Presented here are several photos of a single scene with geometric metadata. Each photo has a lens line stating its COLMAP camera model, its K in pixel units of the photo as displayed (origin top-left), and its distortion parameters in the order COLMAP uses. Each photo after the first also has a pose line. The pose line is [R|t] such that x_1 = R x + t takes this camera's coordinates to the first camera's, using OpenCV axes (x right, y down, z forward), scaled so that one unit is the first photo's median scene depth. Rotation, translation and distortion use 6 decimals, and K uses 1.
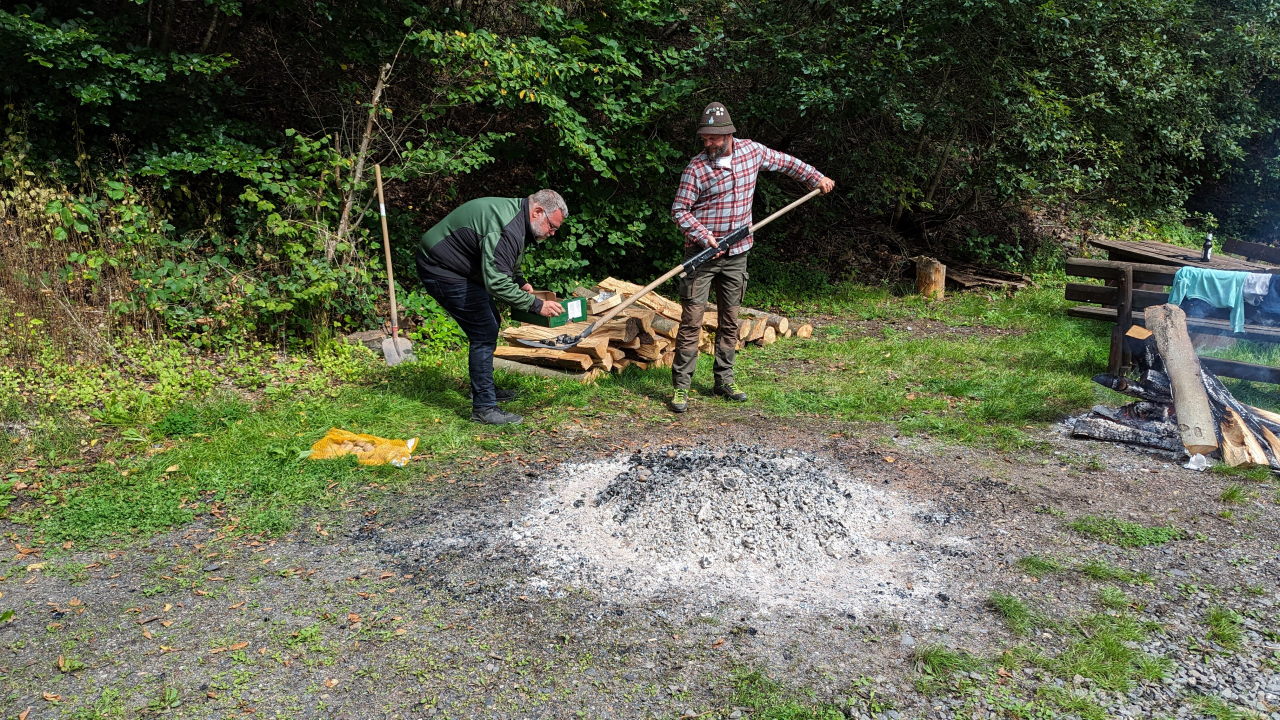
lens RADIAL K [[916.7, 0, 641.5], [0, 916.7, 382.5], [0, 0, 1]] dist [0.062195, -0.048500]
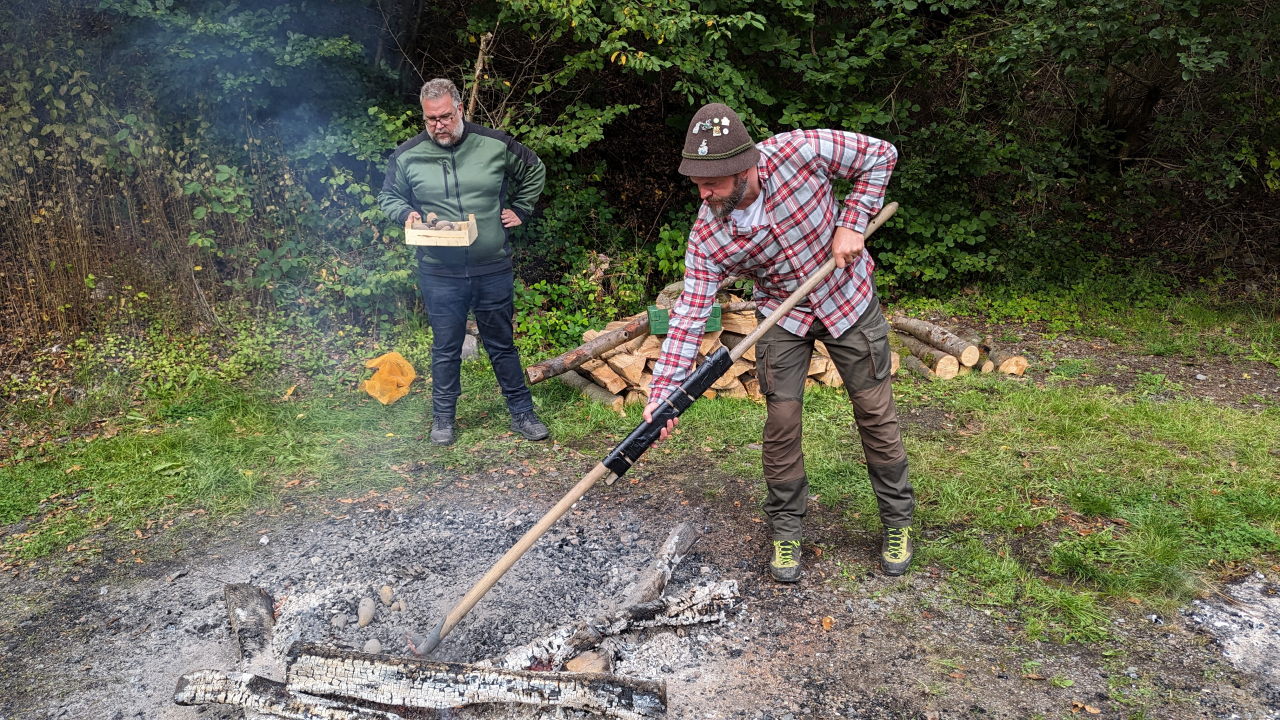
lens RADIAL K [[916.7, 0, 647.6], [0, 916.7, 363.9], [0, 0, 1]] dist [0.062195, -0.048500]
pose [[0.867211, 0.103946, -0.486971, 0.349388], [-0.098243, 0.994463, 0.037317, -0.071524], [0.488153, 0.015480, 0.872621, 0.297082]]
